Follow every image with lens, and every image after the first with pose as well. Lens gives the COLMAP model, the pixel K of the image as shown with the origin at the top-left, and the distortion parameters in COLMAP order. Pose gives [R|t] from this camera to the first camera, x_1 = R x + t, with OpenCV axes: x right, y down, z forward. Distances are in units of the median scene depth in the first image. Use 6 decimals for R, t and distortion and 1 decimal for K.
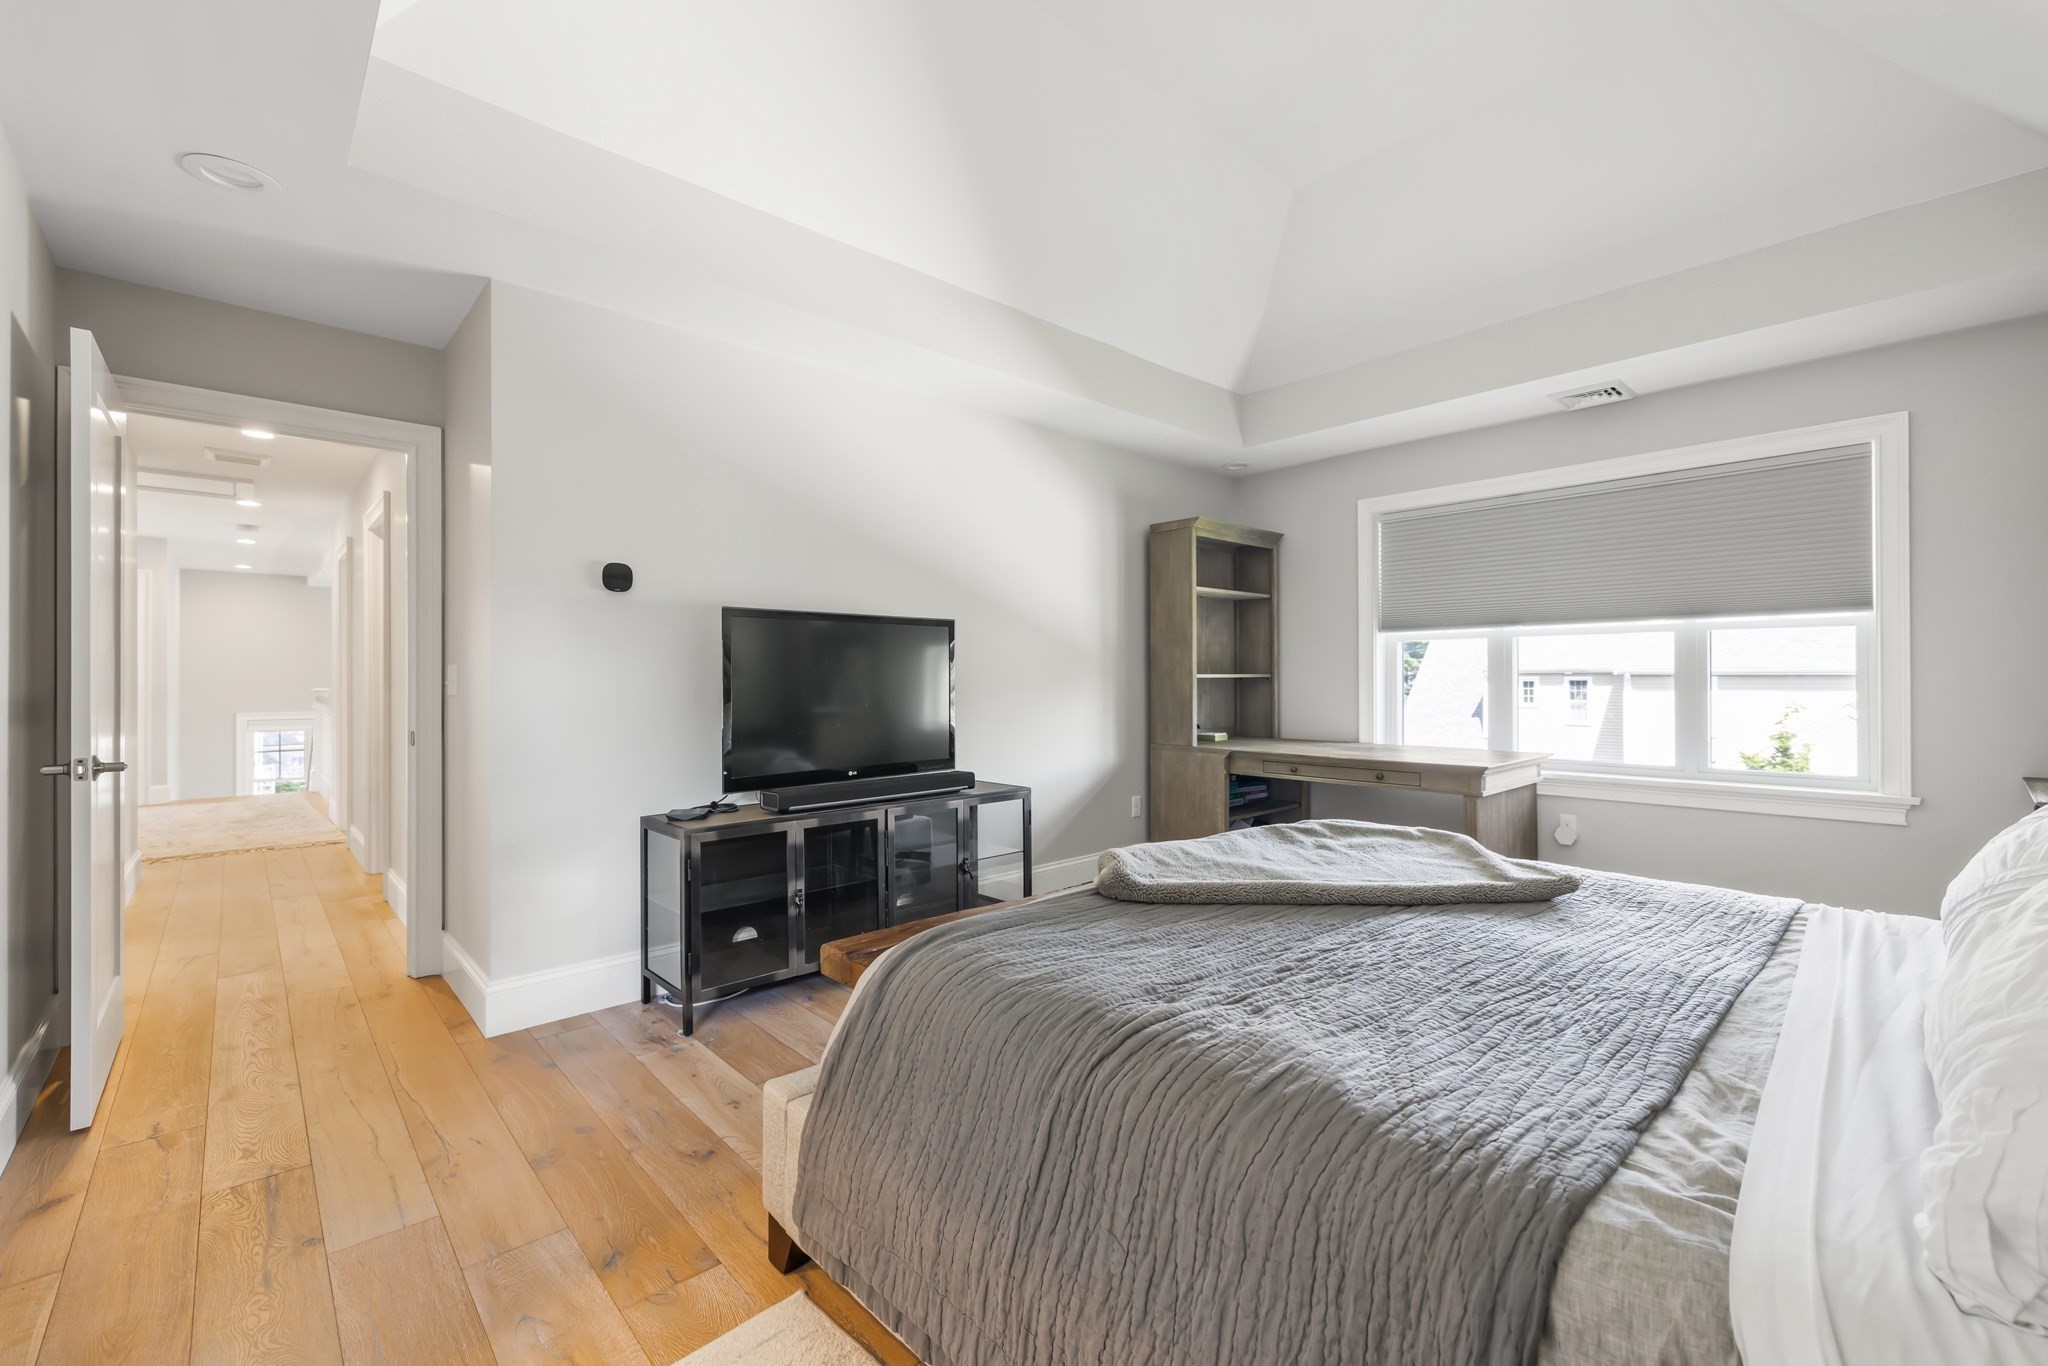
lens RADIAL K [[873.3, 0, 1032.9], [0, 873.3, 671.1], [0, 0, 1]] dist [0.003109, 0.000149]
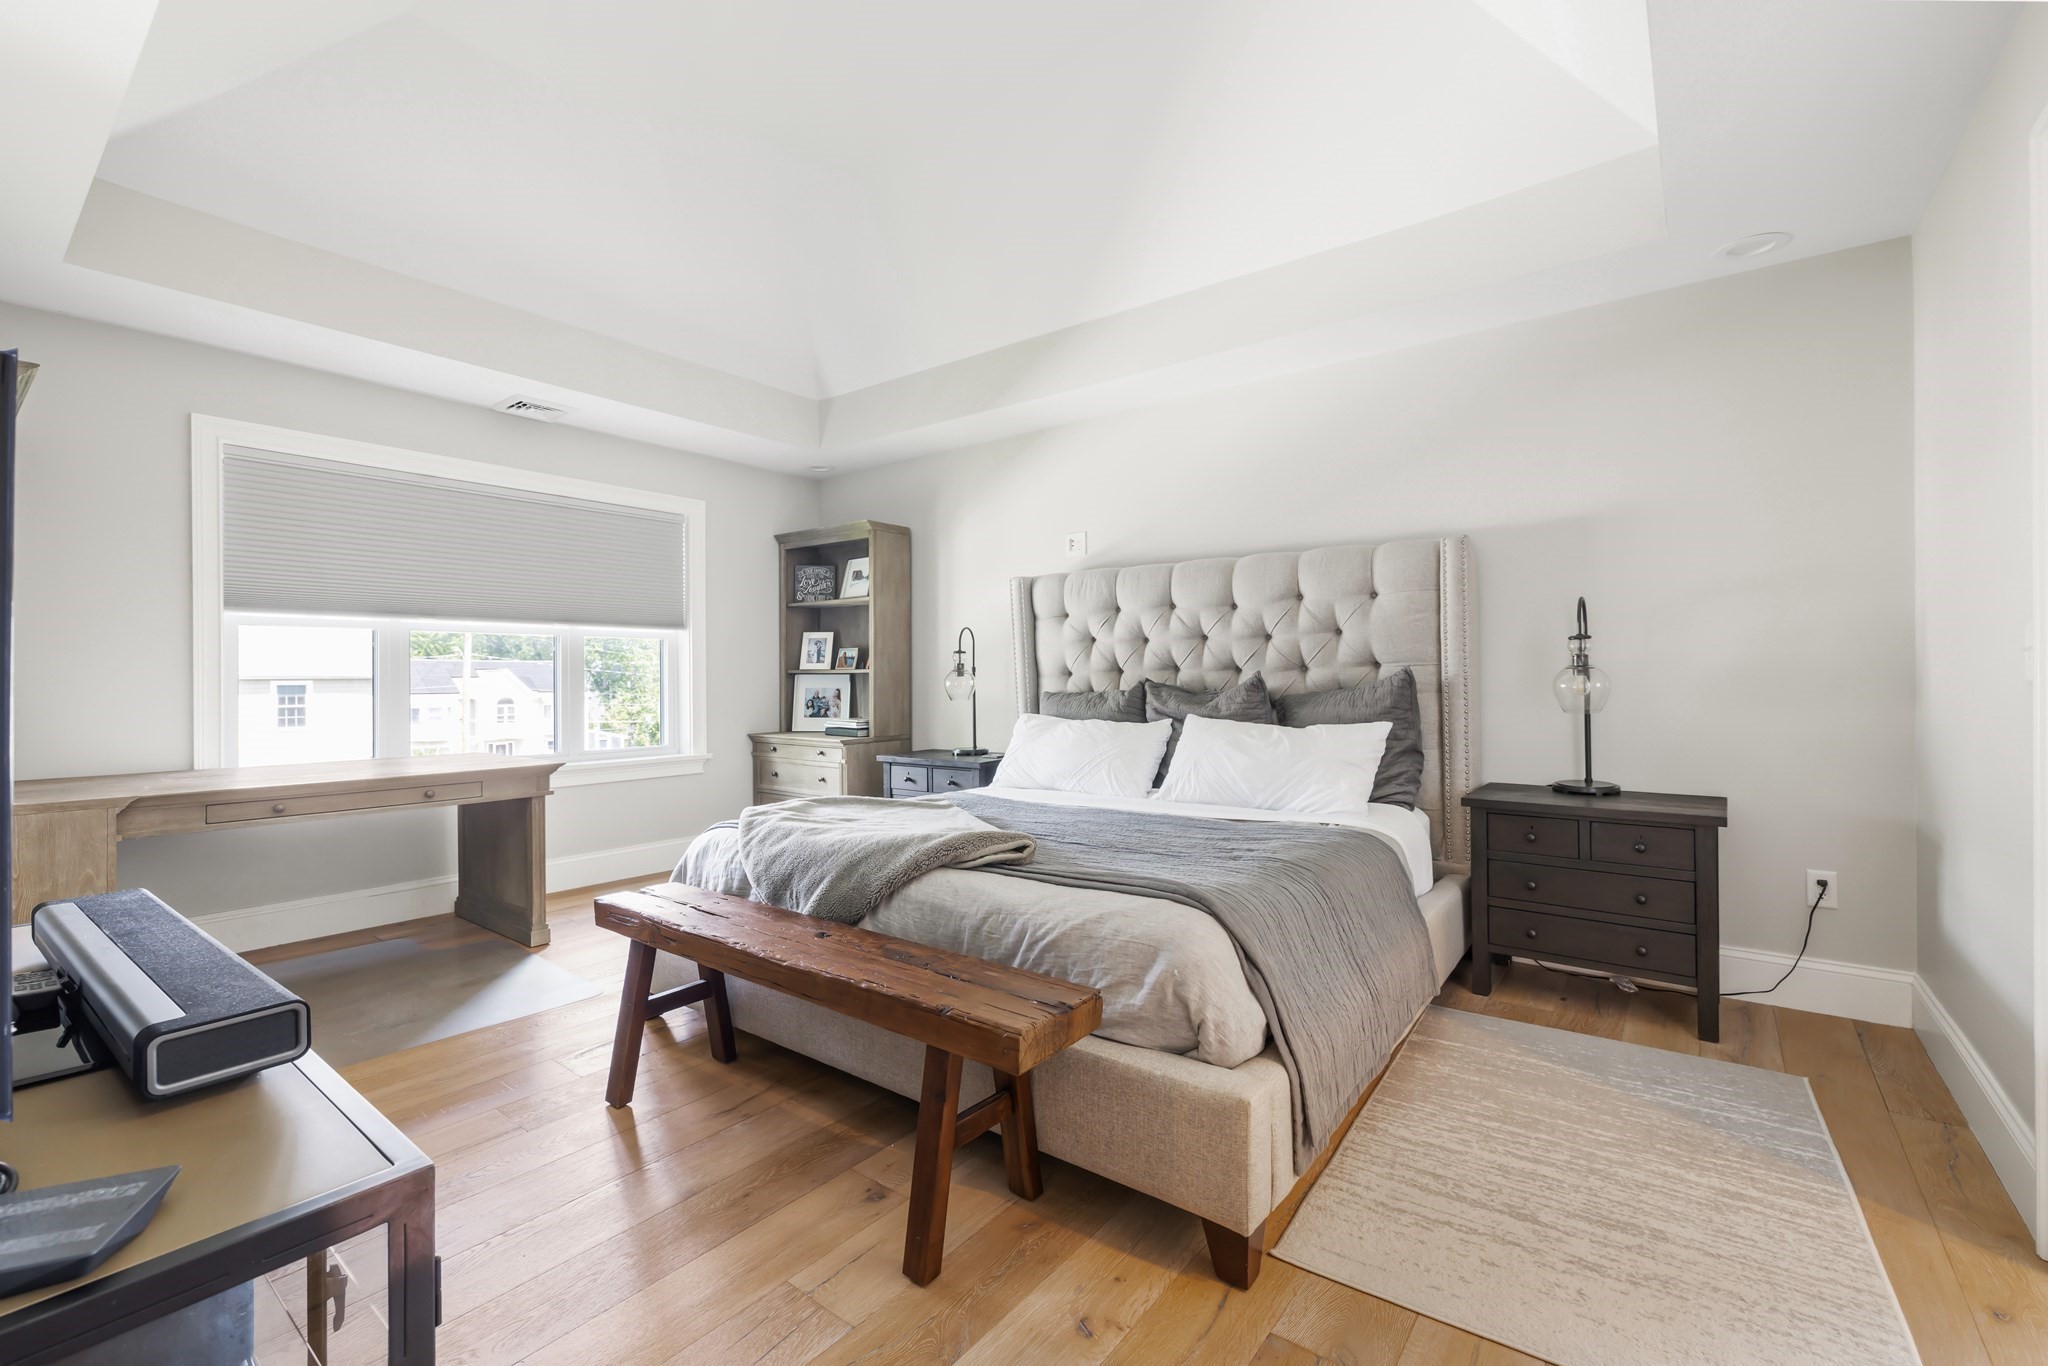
lens RADIAL K [[873.3, 0, 1041.1], [0, 873.3, 677.8], [0, 0, 1]] dist [0.003109, 0.000149]
pose [[-0.188855, -0.002369, 0.982002, -0.452576], [0.008992, 0.999951, 0.004142, 0.007874], [-0.981964, 0.009612, -0.188825, 0.536401]]
